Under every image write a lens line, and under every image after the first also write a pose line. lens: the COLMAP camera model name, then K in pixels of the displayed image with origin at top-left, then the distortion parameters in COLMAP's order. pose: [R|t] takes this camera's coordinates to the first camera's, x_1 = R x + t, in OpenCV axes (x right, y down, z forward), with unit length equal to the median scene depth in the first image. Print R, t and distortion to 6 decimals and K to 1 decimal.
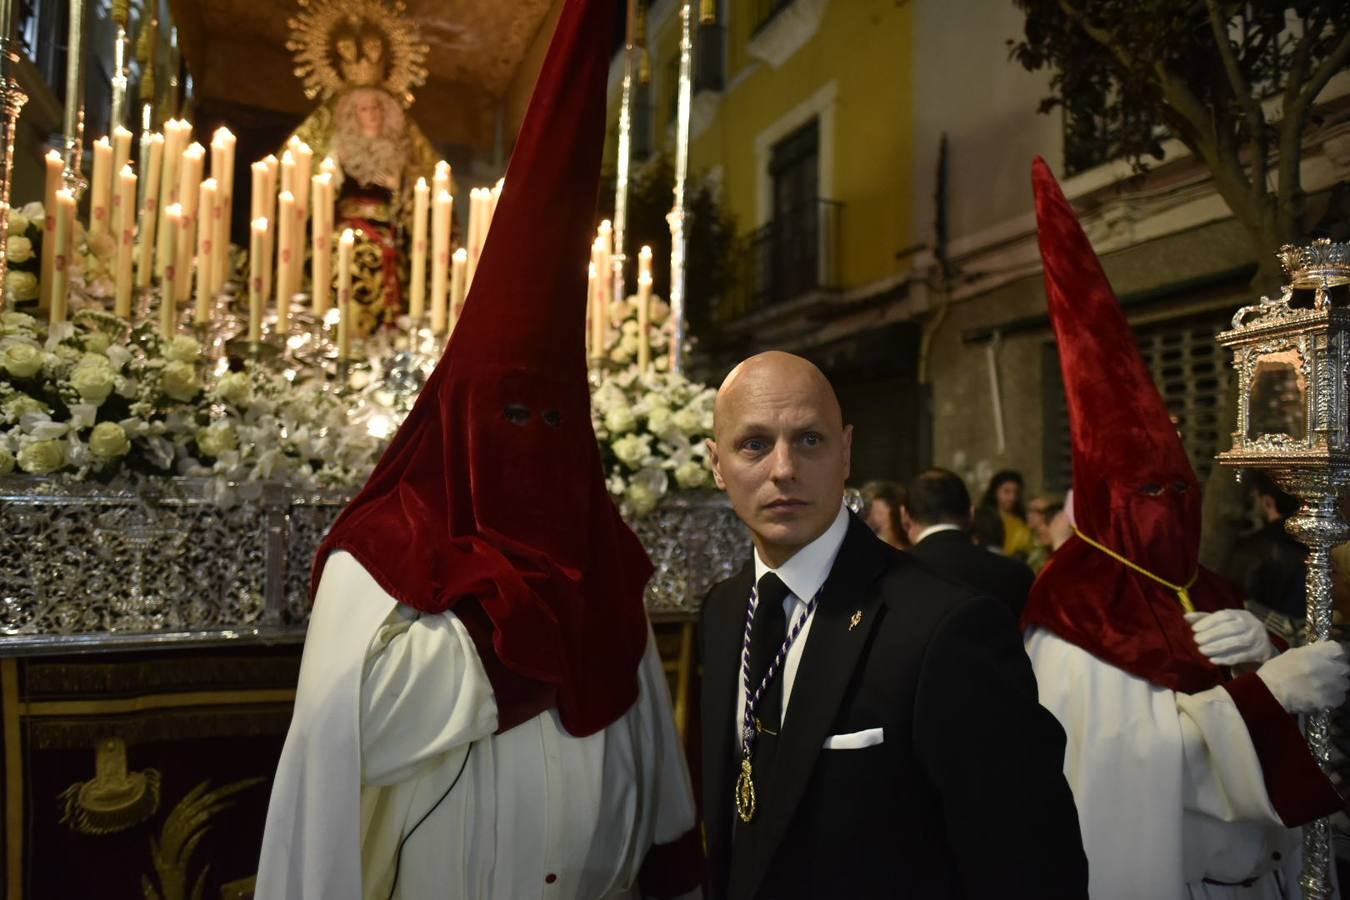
lens RADIAL K [[781.8, 0, 673.8], [0, 781.8, 455.8], [0, 0, 1]] dist [-0.038108, 0.012977]
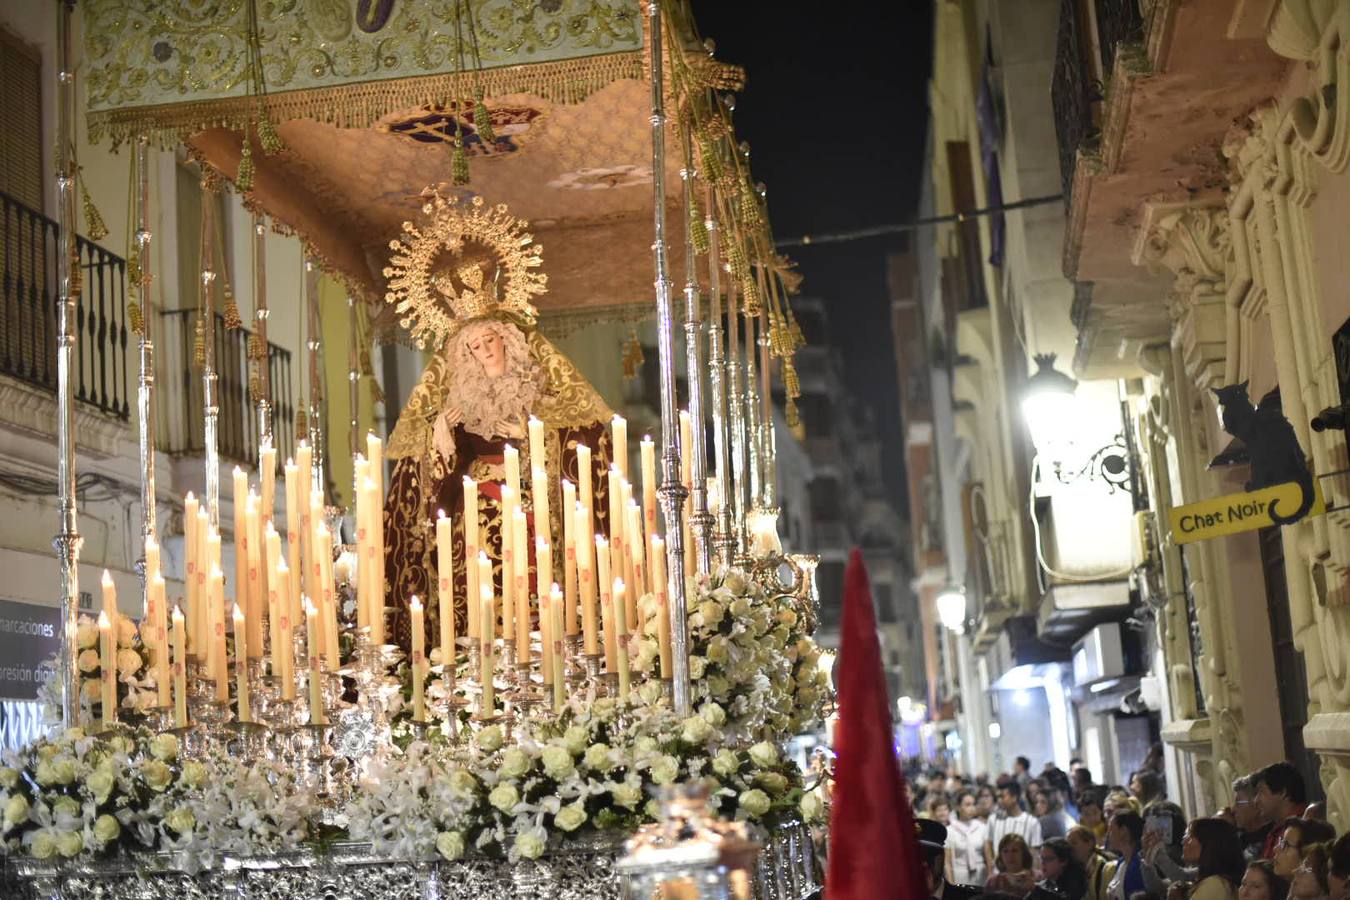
lens RADIAL K [[1989.1, 0, 682.1], [0, 1989.1, 449.3], [0, 0, 1]] dist [-0.092022, 0.000000]
pose [[0.821988, -0.169122, -0.543813, 0.872961], [0.101396, 0.983093, -0.152472, -0.018165], [0.560405, 0.070189, 0.825239, -0.557577]]
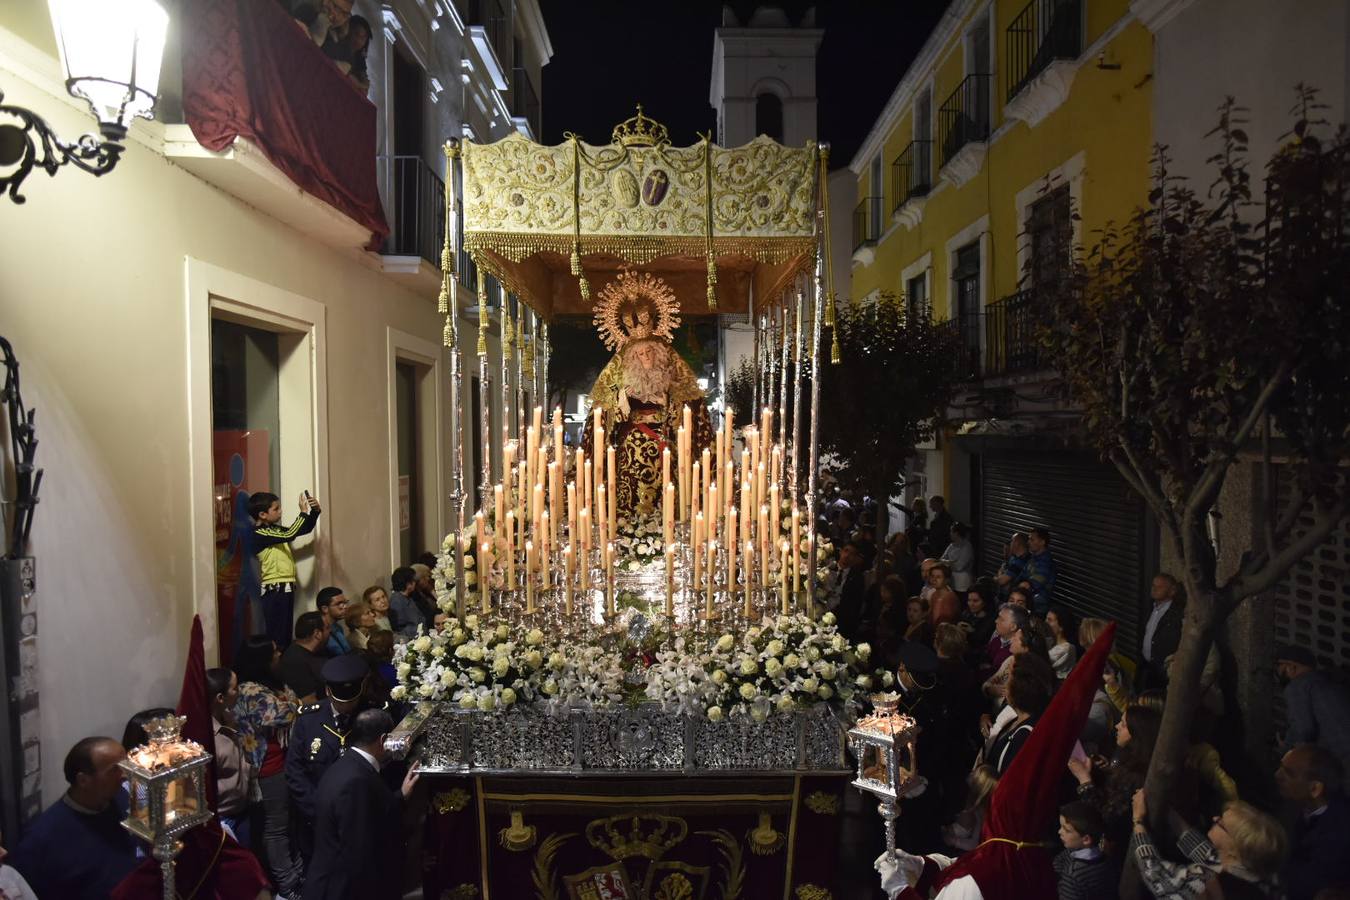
lens RADIAL K [[781.8, 0, 670.0], [0, 781.8, 439.6], [0, 0, 1]] dist [-0.038108, 0.012977]
pose [[0.903942, -0.010595, -0.427524, 0.299125], [0.038354, 0.997673, 0.056371, -0.376355], [0.425932, -0.067353, 0.902245, -0.357979]]
